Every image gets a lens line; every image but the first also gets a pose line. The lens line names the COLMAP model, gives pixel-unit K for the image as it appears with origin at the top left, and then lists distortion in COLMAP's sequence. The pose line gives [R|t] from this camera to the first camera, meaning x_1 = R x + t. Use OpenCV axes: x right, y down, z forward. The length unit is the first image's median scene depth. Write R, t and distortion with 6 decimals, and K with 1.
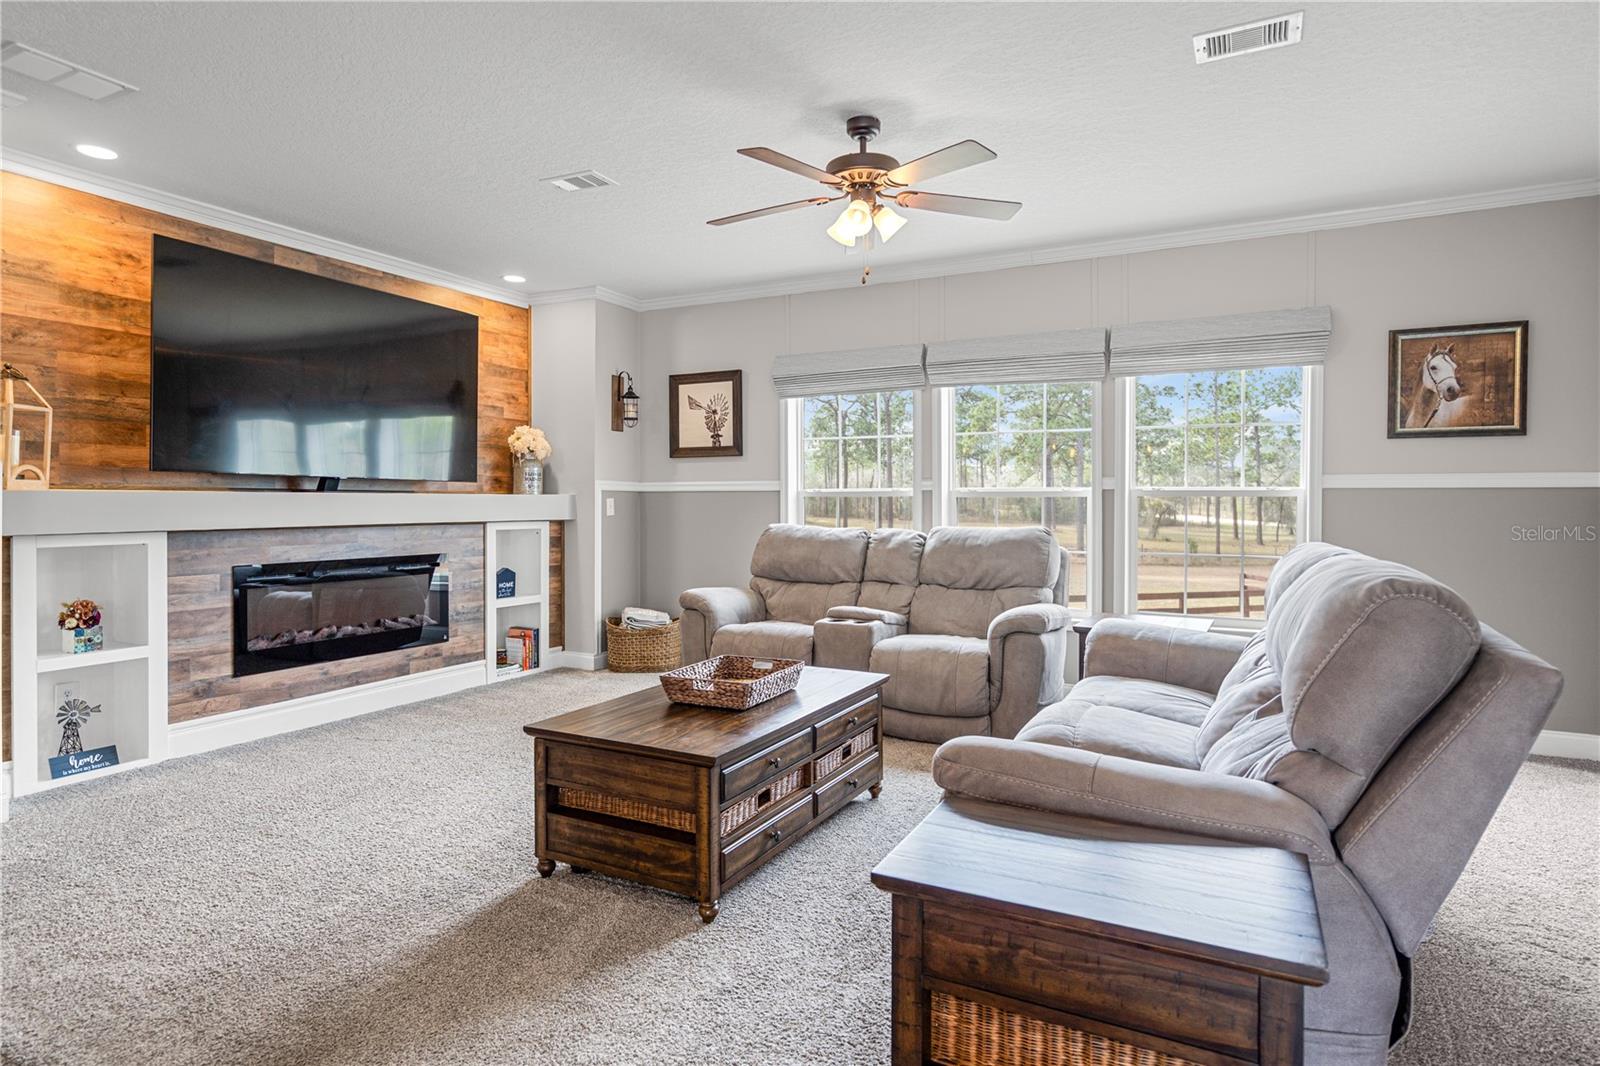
lens RADIAL K [[870.1, 0, 799.8], [0, 870.1, 517.2], [0, 0, 1]] dist [-0.001511, 0.002708]
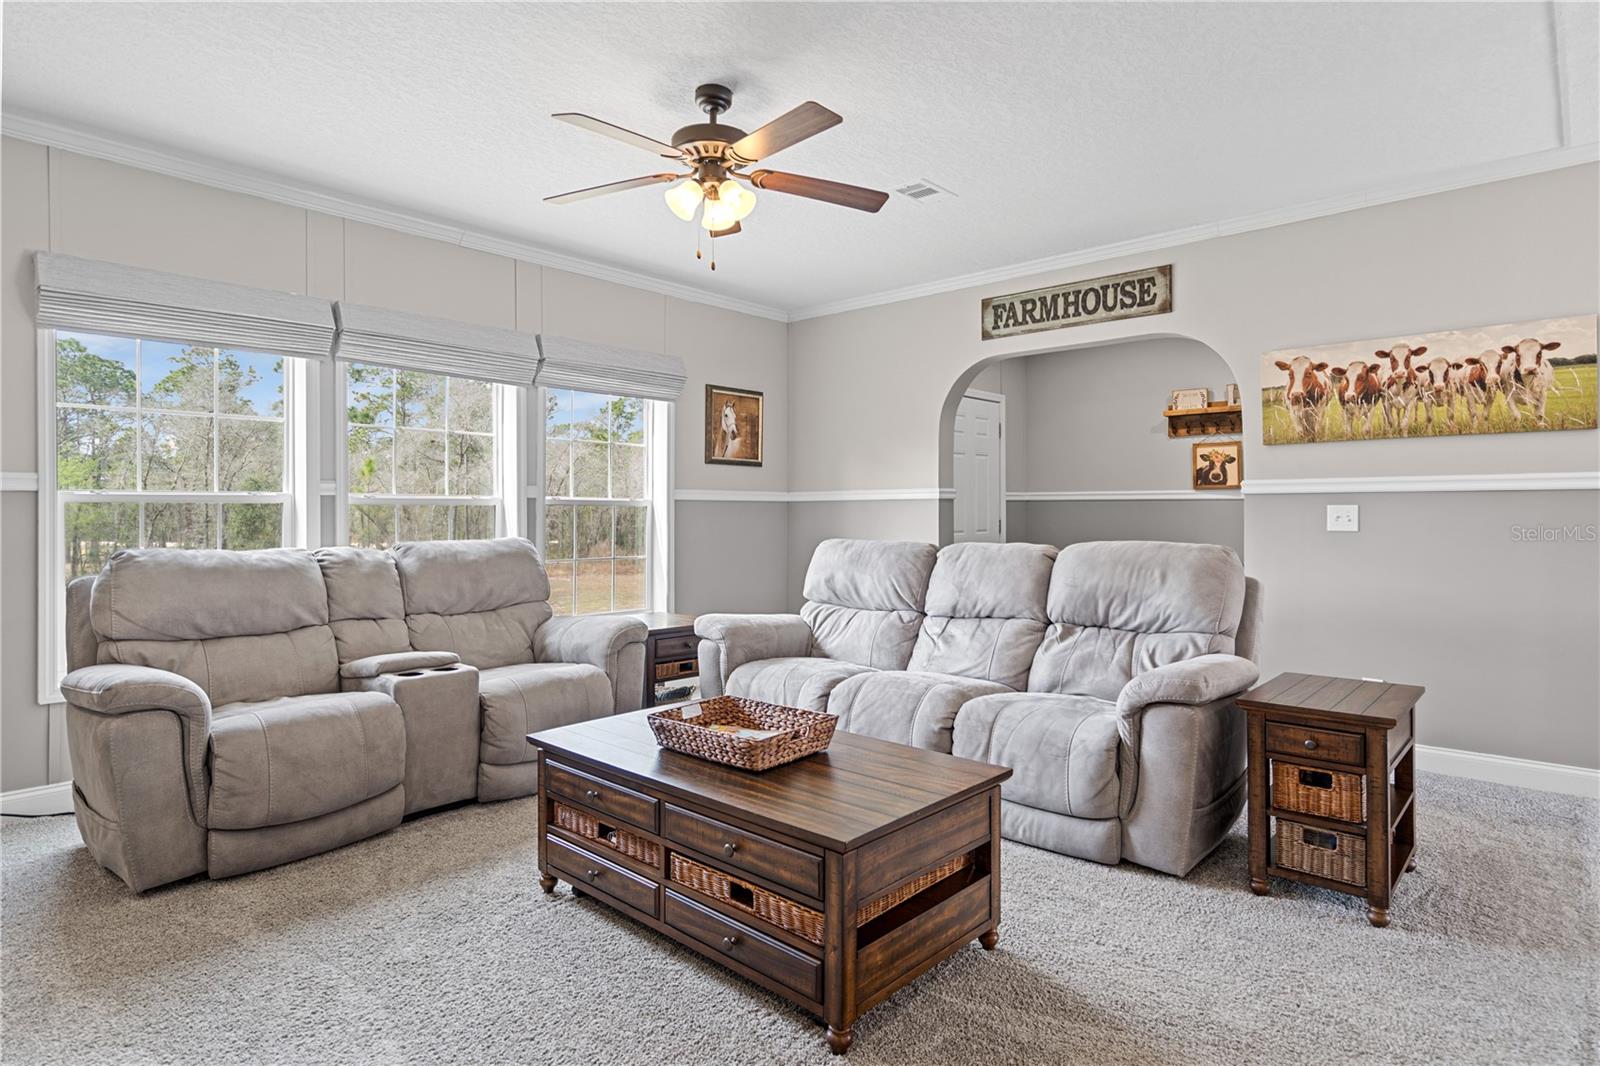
lens RADIAL K [[870.1, 0, 799.8], [0, 870.1, 517.2], [0, 0, 1]] dist [-0.001511, 0.002708]
pose [[0.268902, -0.008289, 0.963132, -0.545256], [0.015092, 0.999876, 0.004391, -0.010264], [-0.963049, 0.013354, 0.268994, 0.470603]]
